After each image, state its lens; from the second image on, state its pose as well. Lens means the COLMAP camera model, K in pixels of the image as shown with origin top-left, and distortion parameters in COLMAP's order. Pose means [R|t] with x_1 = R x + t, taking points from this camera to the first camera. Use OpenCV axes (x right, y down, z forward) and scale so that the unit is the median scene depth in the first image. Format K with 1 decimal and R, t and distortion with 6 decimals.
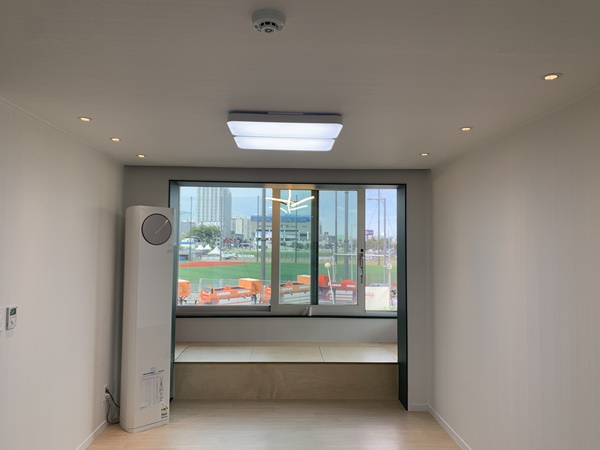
lens RADIAL K [[462.3, 0, 298.9], [0, 462.3, 225.4], [0, 0, 1]] dist [0.008766, -0.007245]
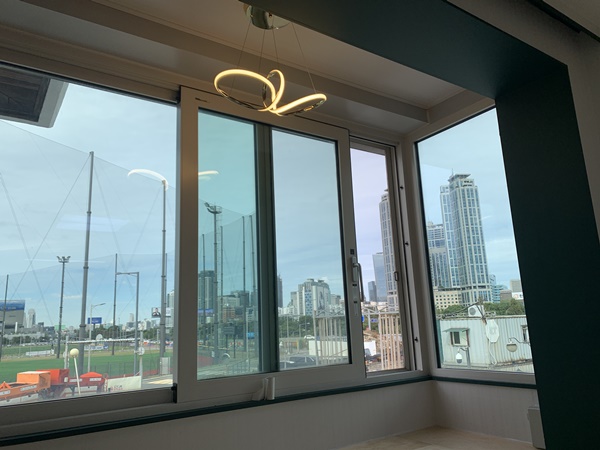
lens RADIAL K [[462.3, 0, 302.3], [0, 462.3, 223.5], [0, 0, 1]] dist [0.008766, -0.007245]
pose [[0.842892, 0.067276, 0.533861, -0.188200], [0.033354, 0.983713, -0.176626, 0.112124], [-0.537049, 0.166683, 0.826919, 0.604798]]
